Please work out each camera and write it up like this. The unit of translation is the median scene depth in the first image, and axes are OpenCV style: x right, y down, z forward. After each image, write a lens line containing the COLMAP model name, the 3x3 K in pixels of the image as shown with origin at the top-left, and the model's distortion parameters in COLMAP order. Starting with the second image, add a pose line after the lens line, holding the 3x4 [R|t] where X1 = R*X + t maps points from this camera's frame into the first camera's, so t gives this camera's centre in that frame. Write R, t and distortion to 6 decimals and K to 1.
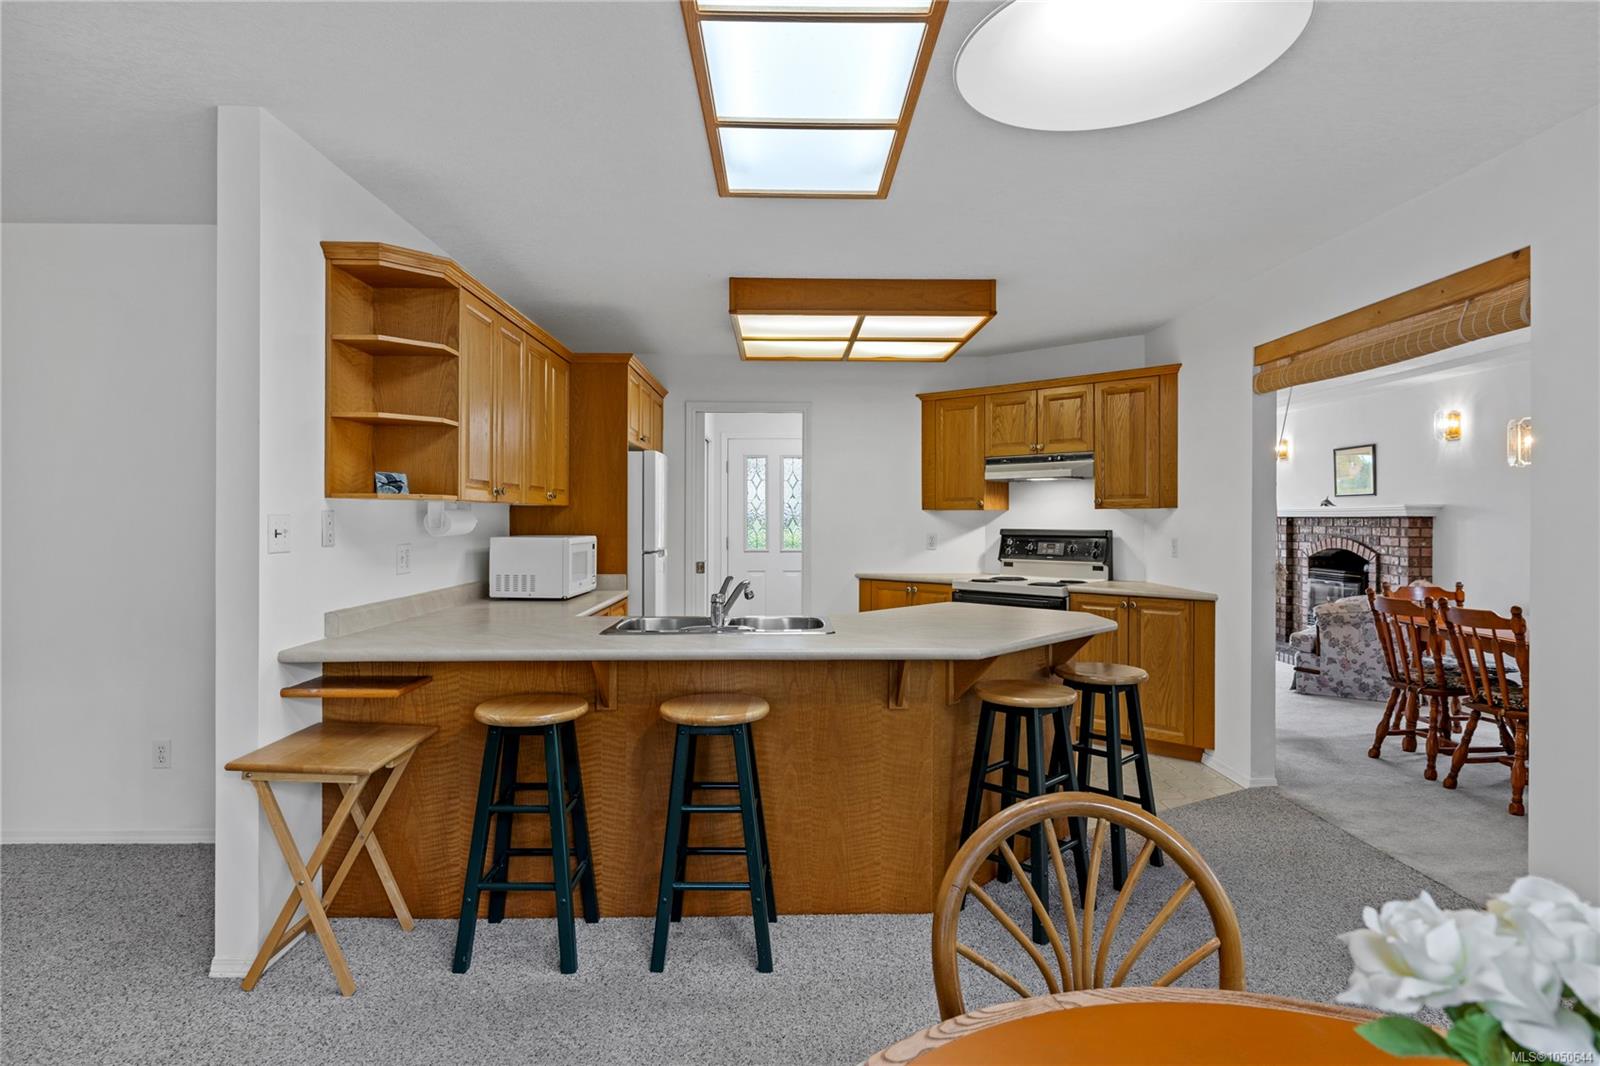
lens RADIAL K [[871.2, 0, 803.8], [0, 871.2, 520.4], [0, 0, 1]] dist [-0.002152, -0.000474]
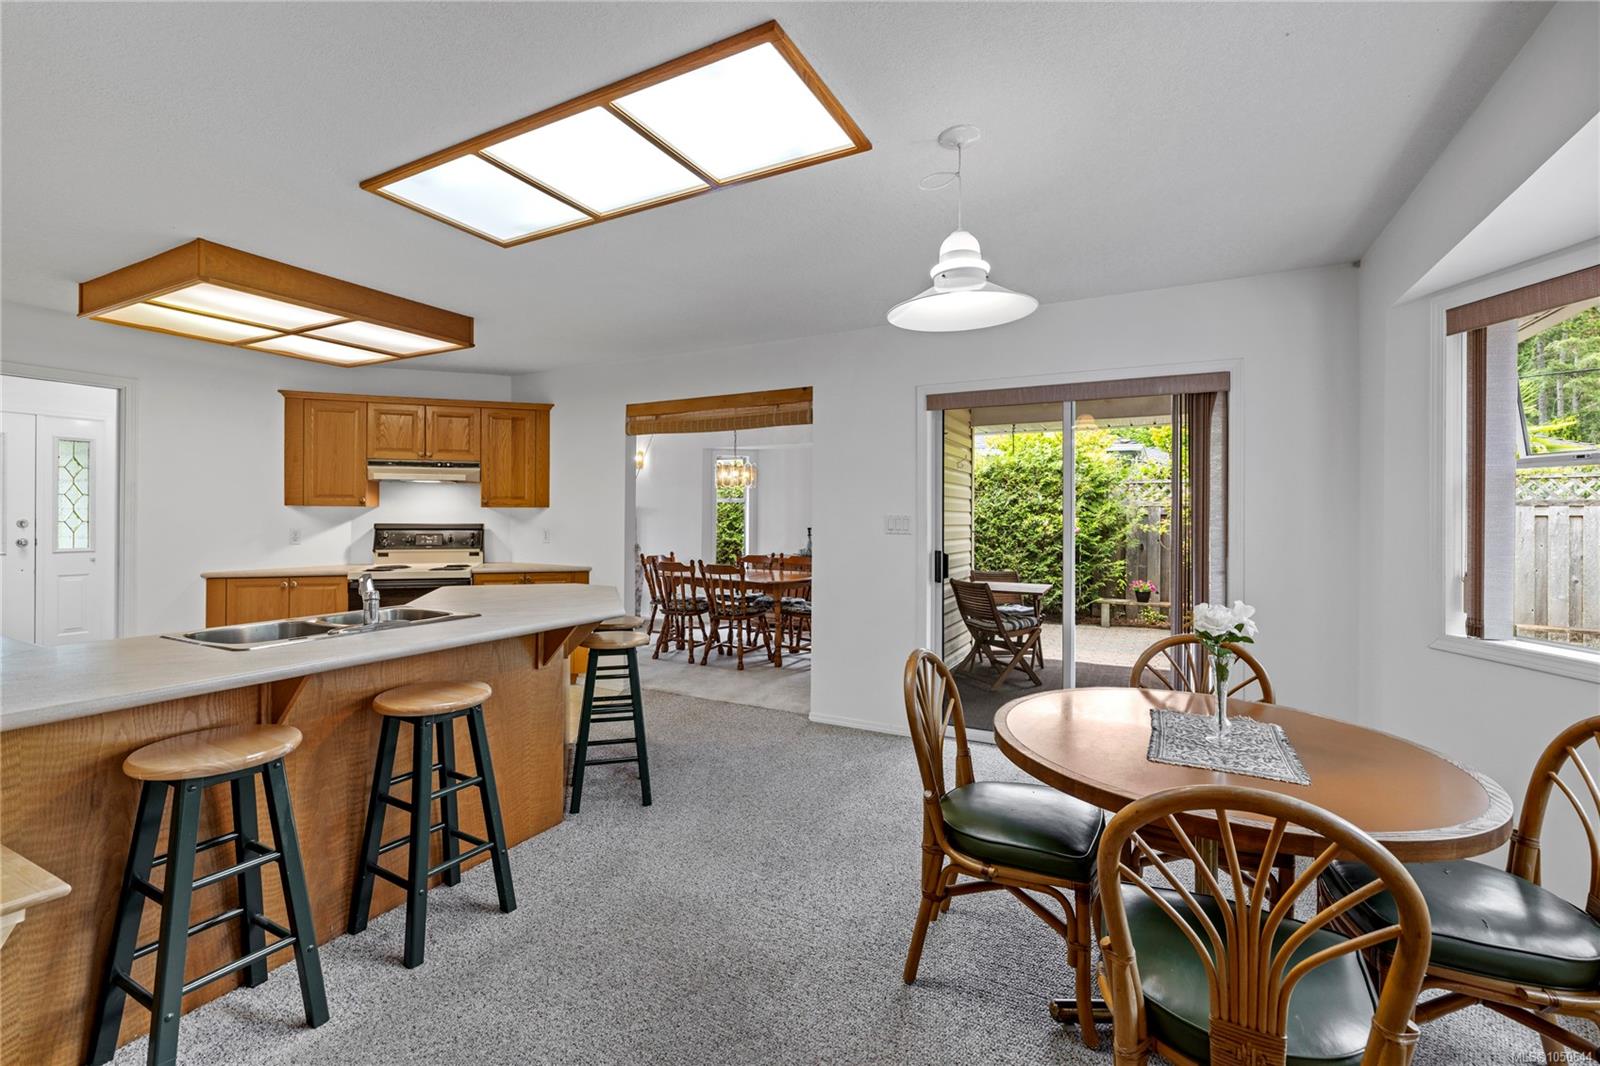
lens RADIAL K [[678.8, 0, 801.3], [0, 678.8, 517.9], [0, 0, 1]] dist [0.001138, 0.000197]
pose [[0.488924, -0.001158, 0.872326, -0.300567], [-0.002358, 0.999994, 0.002649, -0.001156], [-0.872323, -0.003352, 0.488918, 0.108879]]
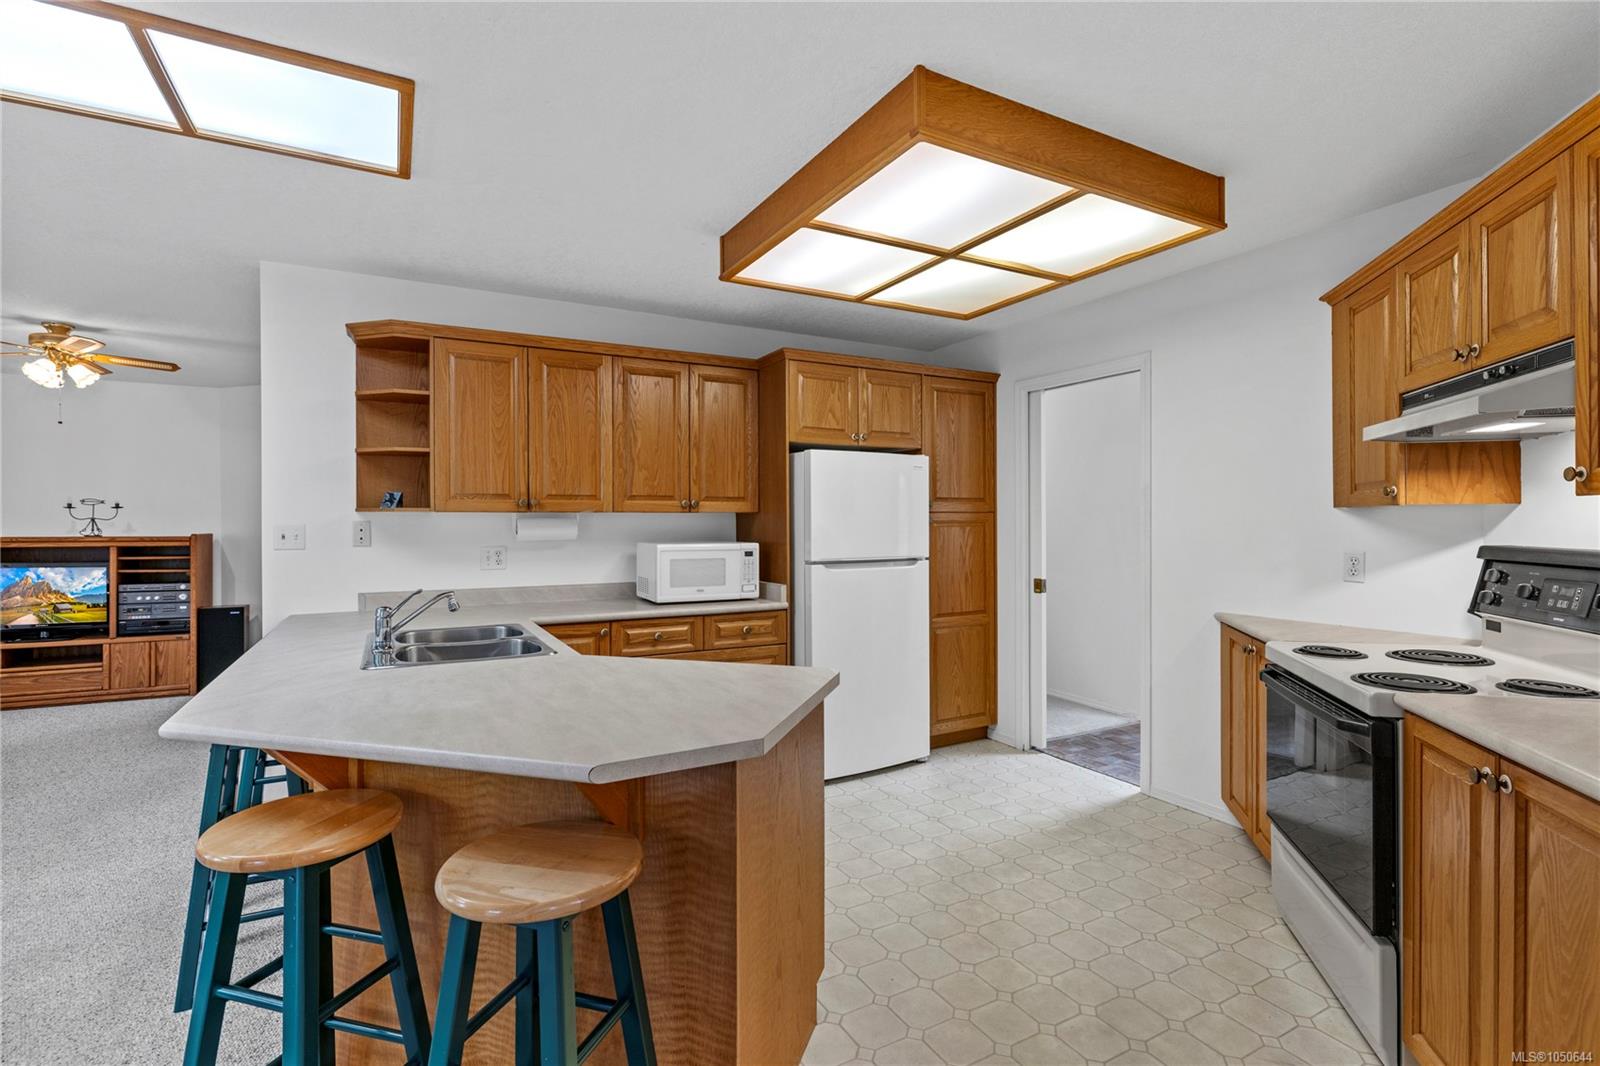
lens RADIAL K [[743.1, 0, 798.7], [0, 743.1, 526.9], [0, 0, 1]] dist [-0.000994, -0.000197]
pose [[0.460012, 0.002426, -0.887909, 0.457939], [-0.001159, 0.999997, 0.002131, -0.000779], [0.887912, 0.000048, 0.460014, 0.573178]]
